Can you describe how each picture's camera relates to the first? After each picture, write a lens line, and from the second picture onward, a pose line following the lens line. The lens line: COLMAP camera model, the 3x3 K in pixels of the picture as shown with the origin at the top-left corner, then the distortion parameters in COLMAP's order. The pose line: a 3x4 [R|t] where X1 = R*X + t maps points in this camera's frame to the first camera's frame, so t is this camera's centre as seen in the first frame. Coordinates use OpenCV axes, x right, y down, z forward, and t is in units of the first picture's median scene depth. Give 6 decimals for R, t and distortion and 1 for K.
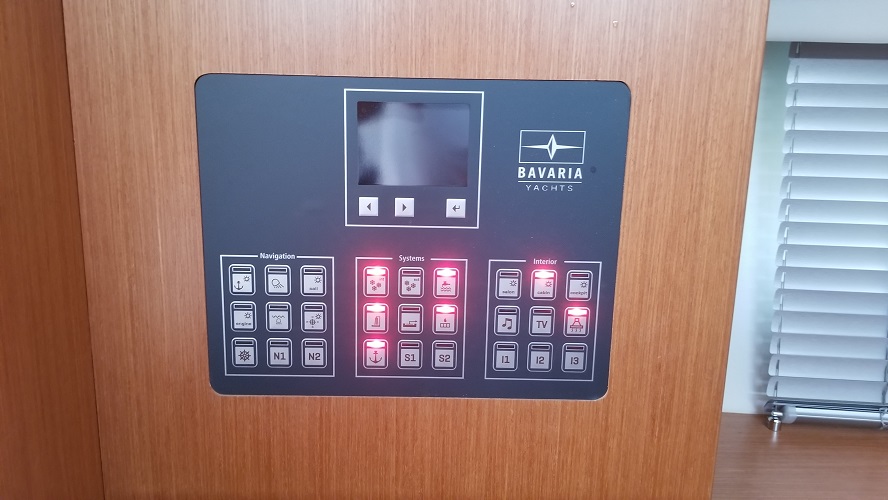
lens RADIAL K [[684.5, 0, 443.7], [0, 684.5, 255.0], [0, 0, 1]] dist [0.003747, -0.047112]
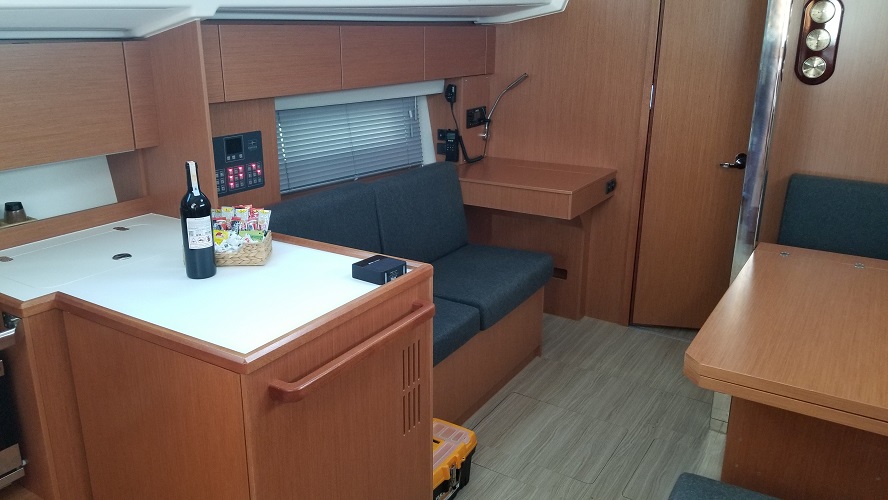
lens RADIAL K [[684.5, 0, 440.0], [0, 684.5, 251.9], [0, 0, 1]] dist [0.003747, -0.047112]
pose [[0.515693, -0.269985, 0.813123, -3.785534], [0.206122, 0.960273, 0.188119, -0.030902], [-0.831610, 0.070591, 0.550856, -3.287737]]
